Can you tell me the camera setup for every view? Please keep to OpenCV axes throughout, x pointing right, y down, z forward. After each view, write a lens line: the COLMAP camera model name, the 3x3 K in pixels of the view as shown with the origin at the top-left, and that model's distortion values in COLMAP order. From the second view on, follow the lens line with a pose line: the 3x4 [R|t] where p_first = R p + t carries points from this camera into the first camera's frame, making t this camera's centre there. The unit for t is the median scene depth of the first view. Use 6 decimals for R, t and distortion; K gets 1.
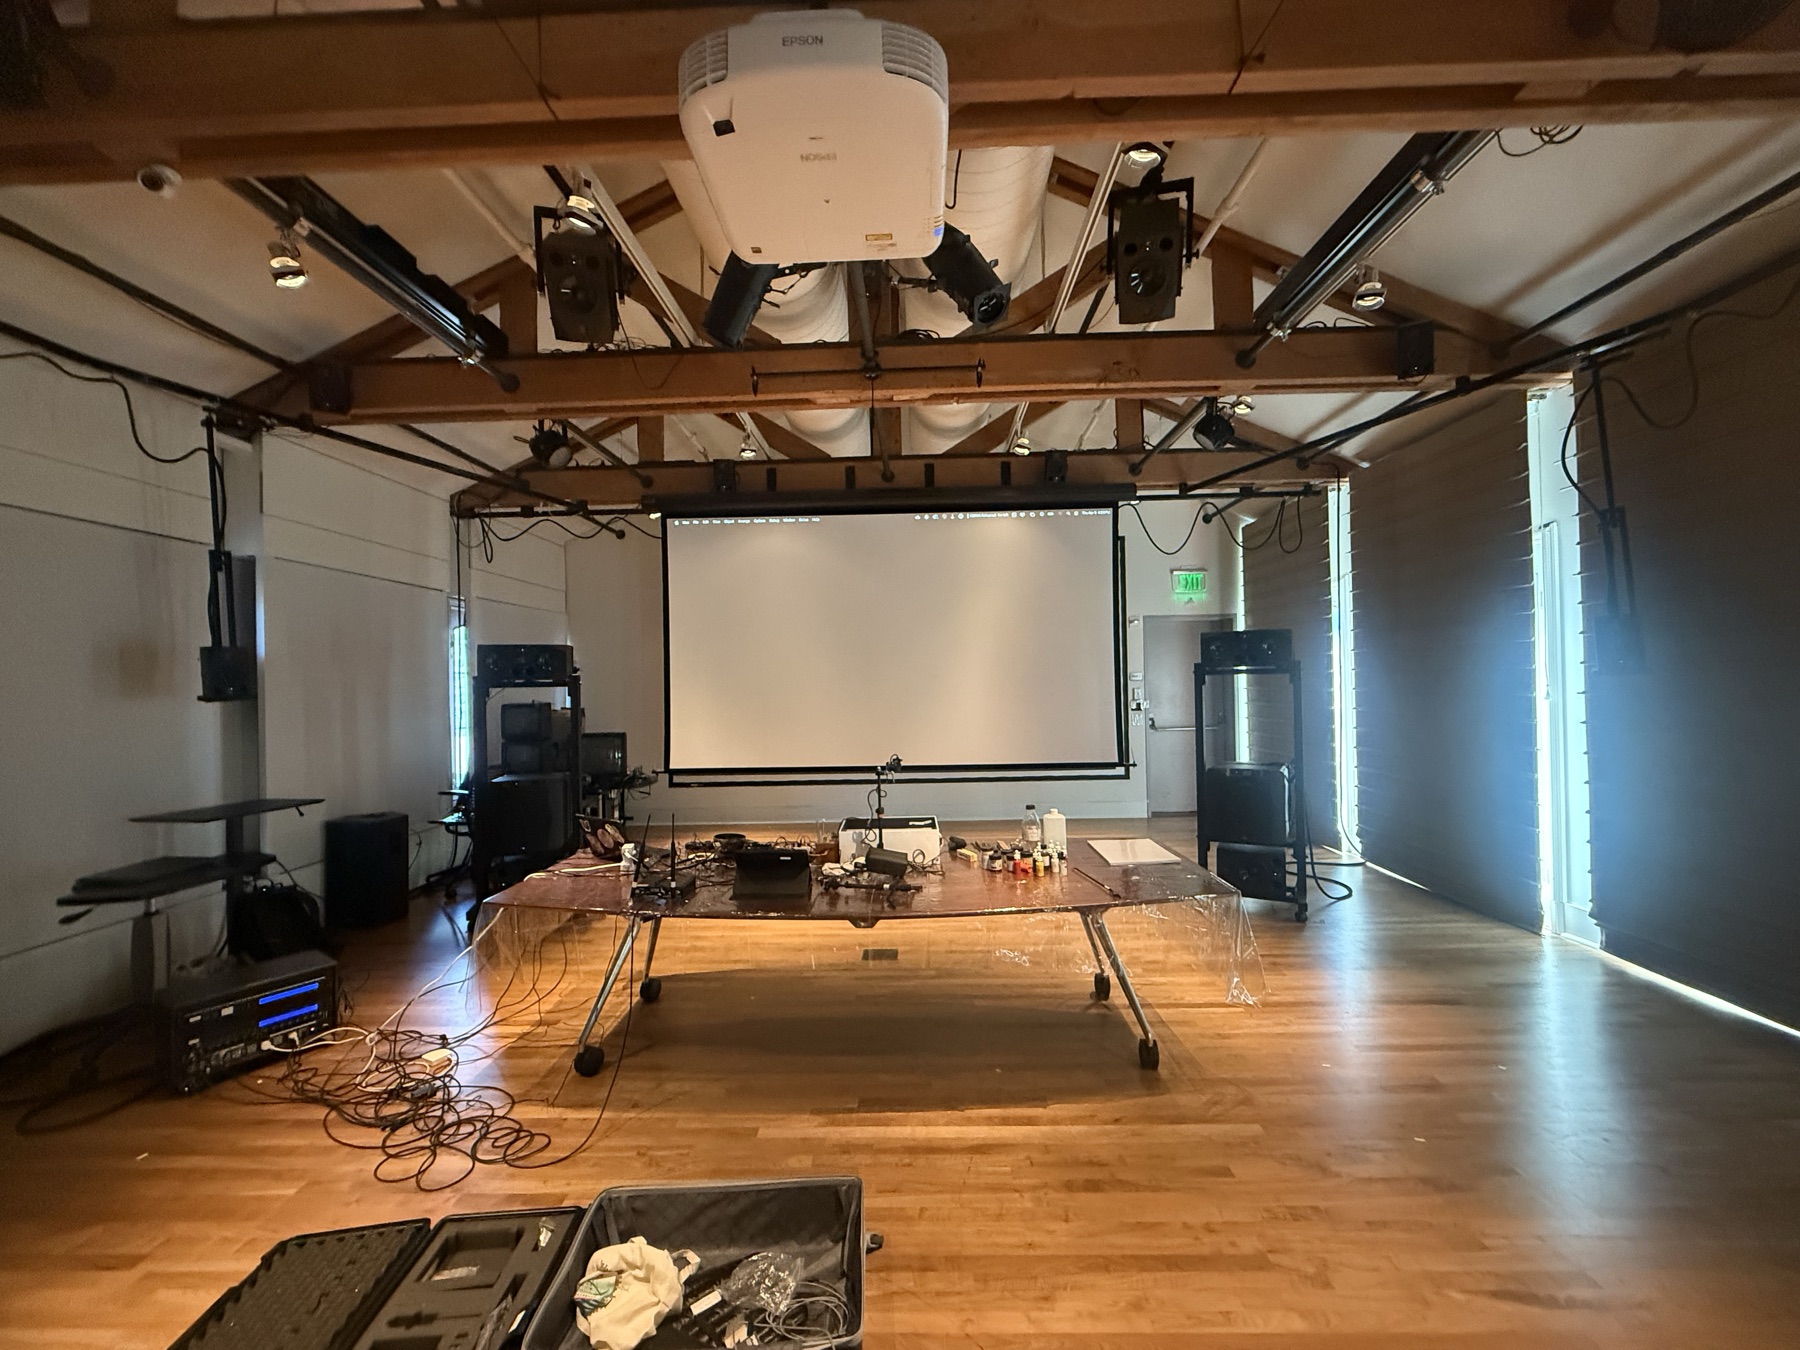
lens RADIAL K [[719.1, 0, 901.5], [0, 719.1, 677.5], [0, 0, 1]] dist [-0.001197, -0.000036]
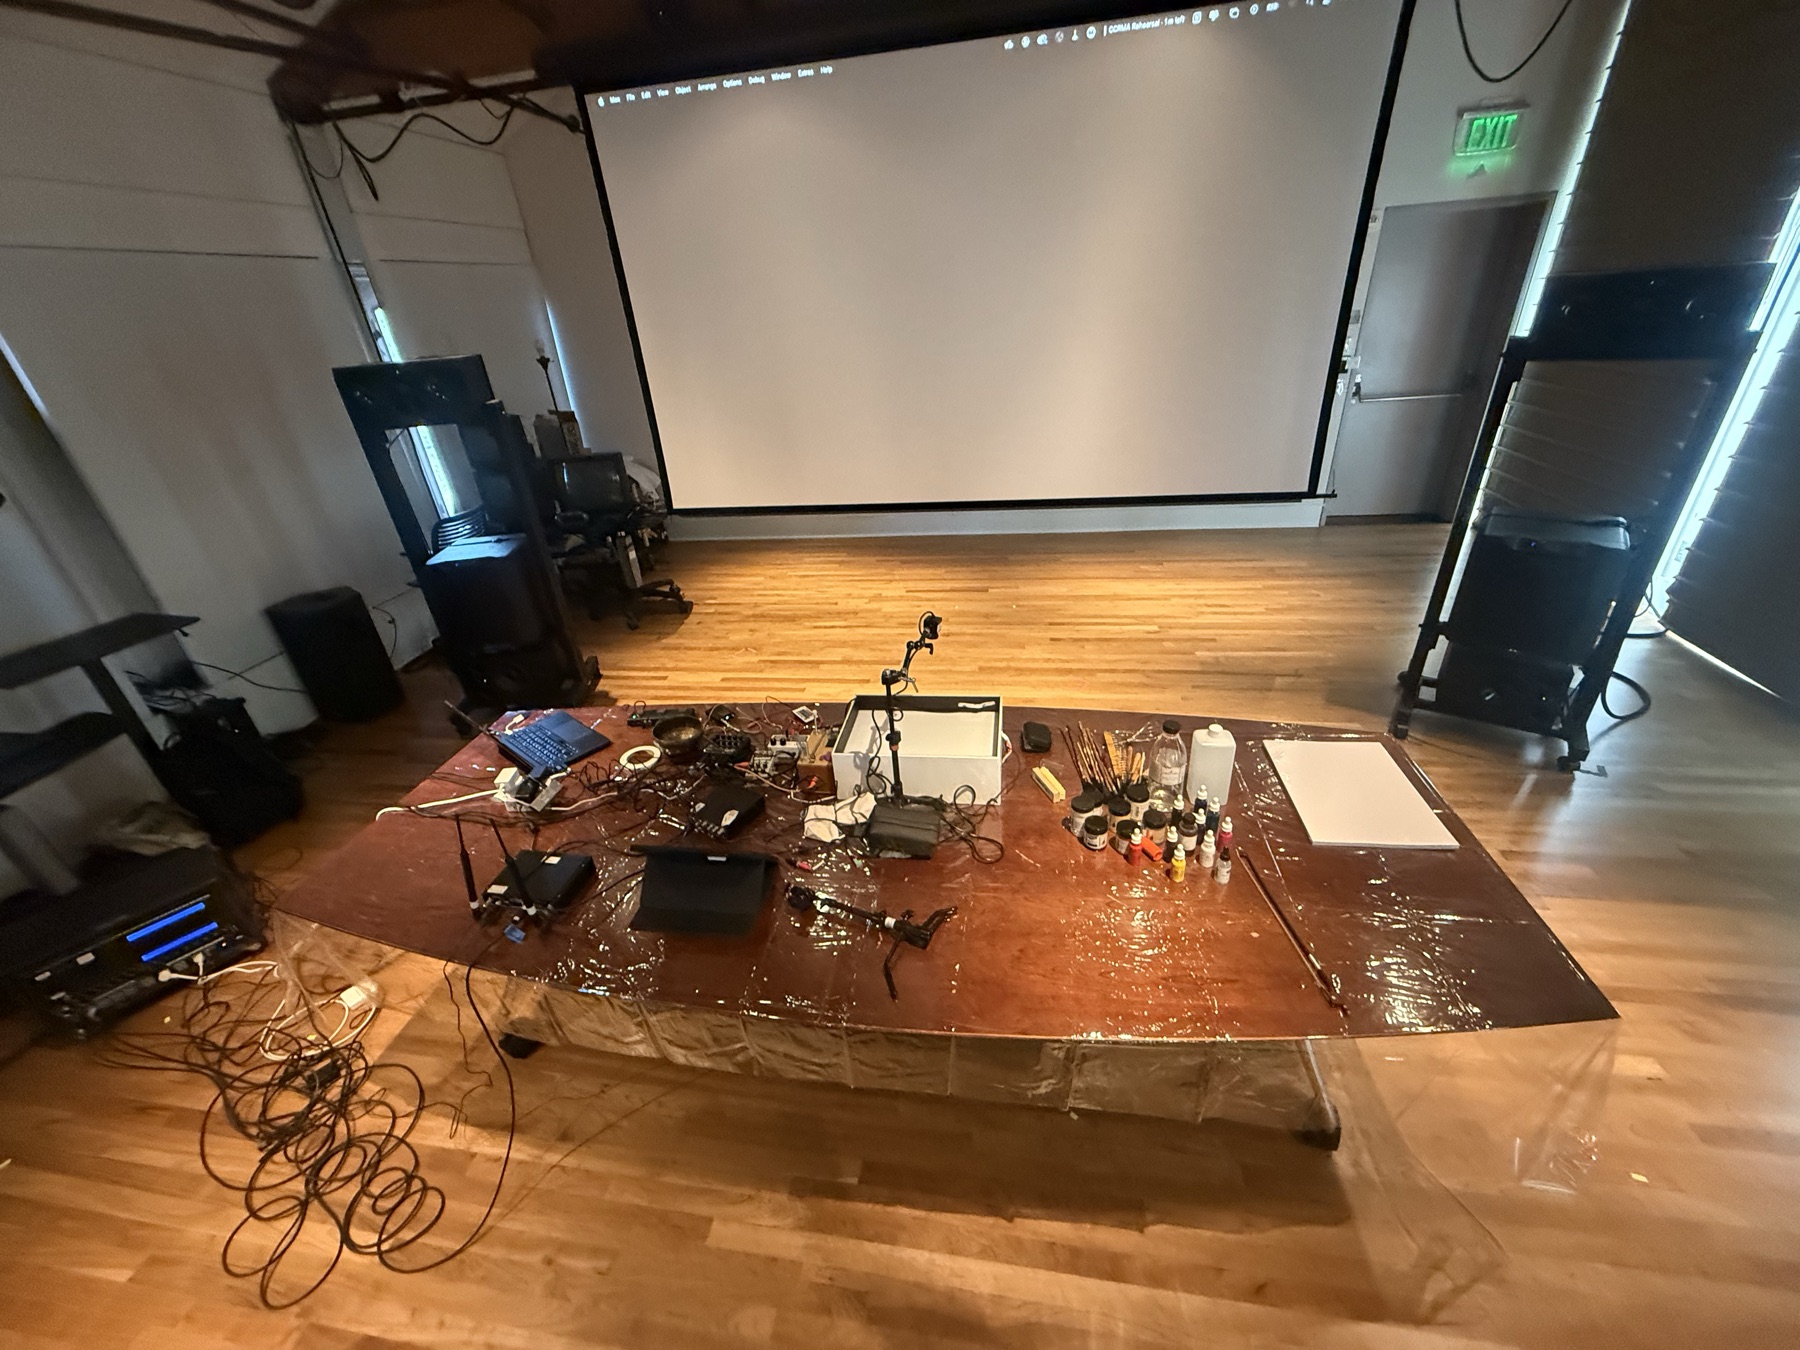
lens RADIAL K [[719.1, 0, 896.0], [0, 719.1, 679.1], [0, 0, 1]] dist [-0.001197, -0.000036]
pose [[0.988255, 0.021447, -0.151304, 0.058131], [0.054396, 0.875883, 0.479447, -0.128574], [0.142807, -0.482046, 0.864429, 0.542815]]
